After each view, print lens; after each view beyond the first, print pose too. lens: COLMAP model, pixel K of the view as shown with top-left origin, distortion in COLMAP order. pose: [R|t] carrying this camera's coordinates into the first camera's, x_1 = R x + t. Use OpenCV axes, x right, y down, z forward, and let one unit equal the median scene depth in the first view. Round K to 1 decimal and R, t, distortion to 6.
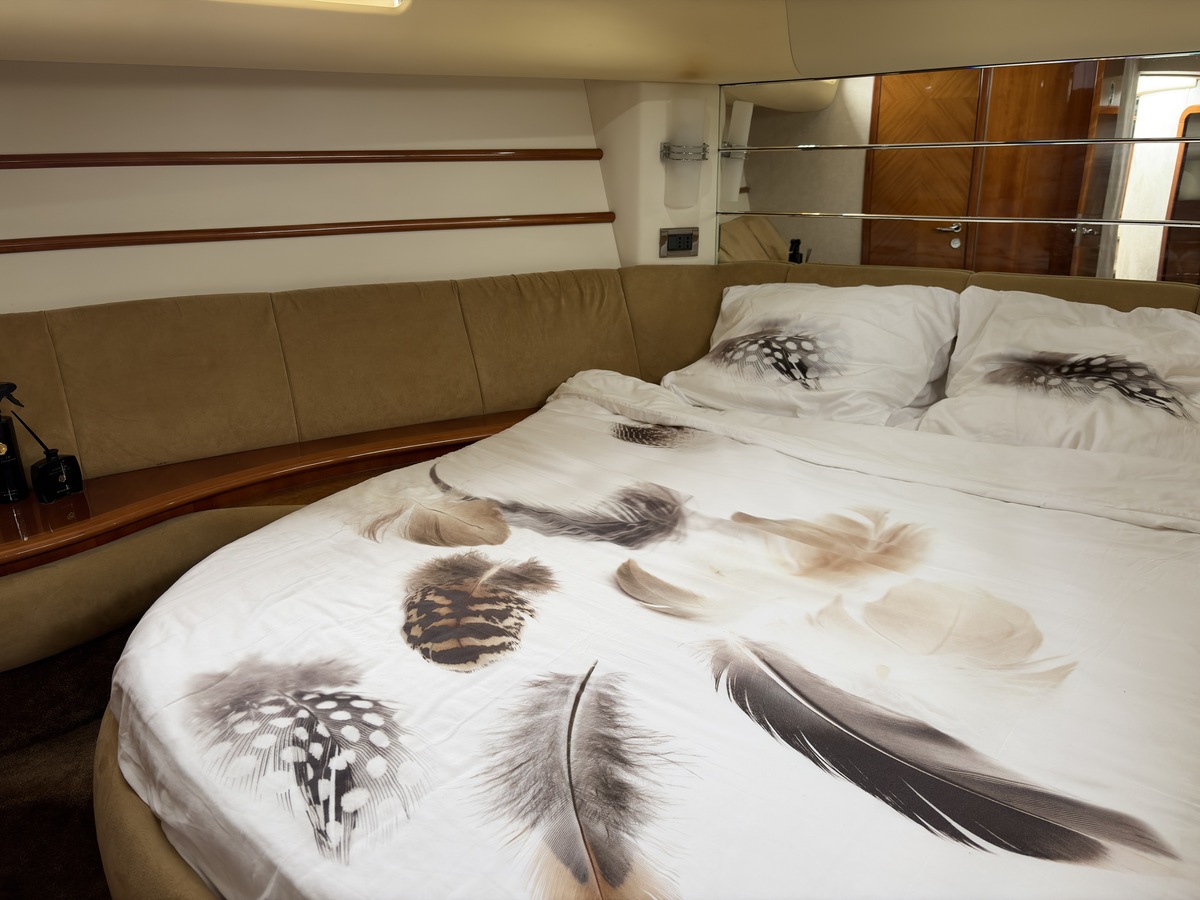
lens RADIAL K [[911.0, 0, 600.0], [0, 911.0, 450.0], [0, 0, 1]] dist [0.029081, -0.007591]
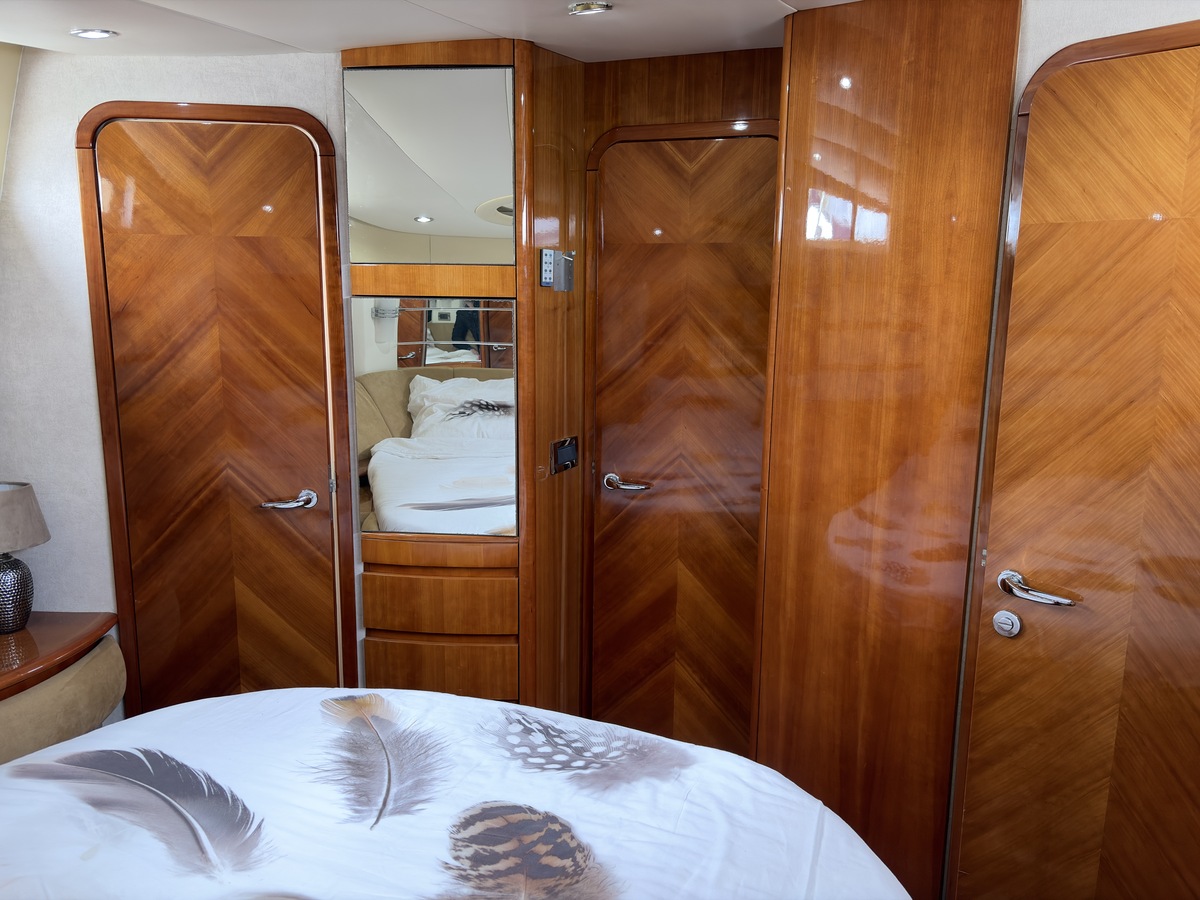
lens RADIAL K [[918.8, 0, 595.4], [0, 918.8, 453.3], [0, 0, 1]] dist [0.096279, -0.120081]
pose [[-0.966779, 0.048979, -0.250877, -0.003824], [-0.075200, 0.883536, 0.462286, -0.573513], [0.244301, 0.465795, -0.850501, 1.491858]]
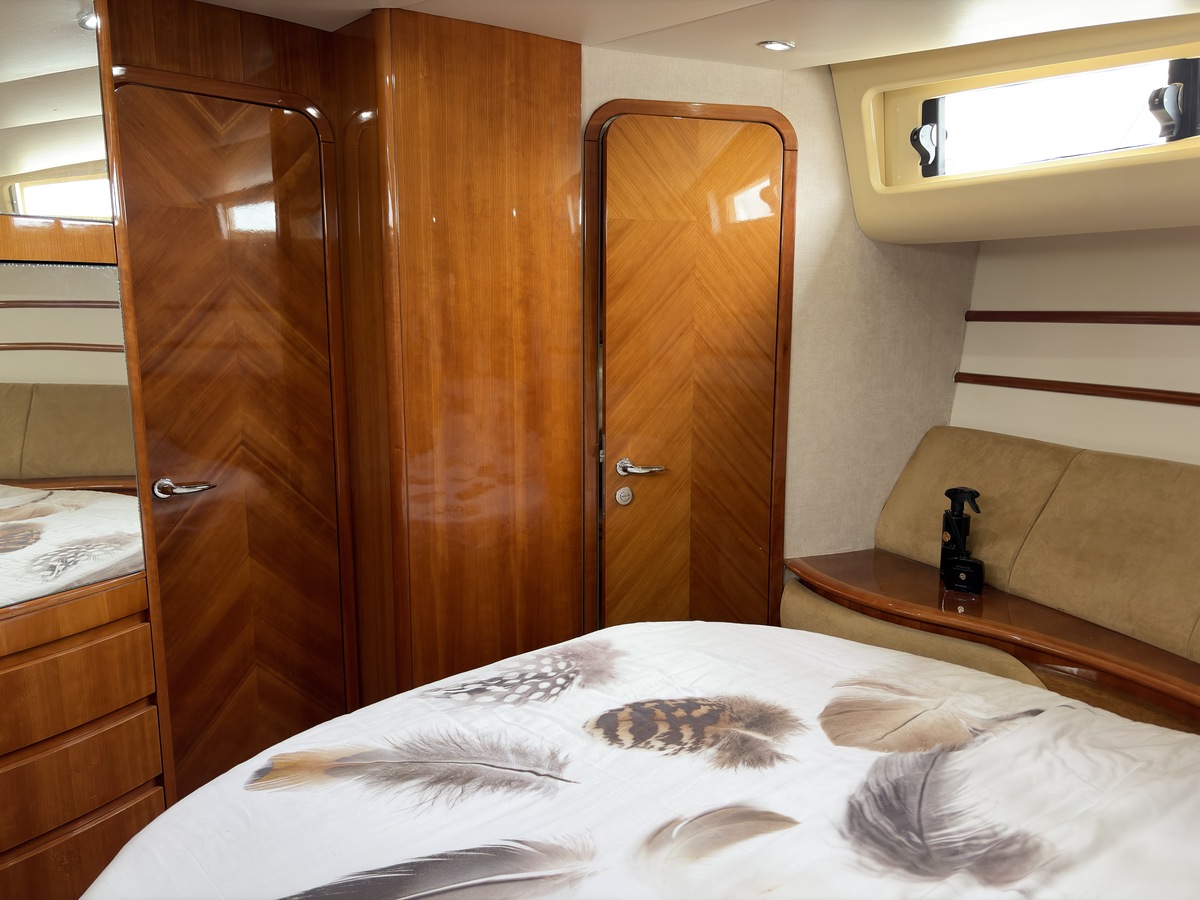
lens RADIAL K [[918.8, 0, 595.4], [0, 918.8, 453.3], [0, 0, 1]] dist [0.096279, -0.120081]
pose [[-0.181557, 0.178319, -0.967078, 0.819957], [-0.300024, 0.926490, 0.227161, -0.320739], [0.936495, 0.331389, -0.114711, 0.843994]]
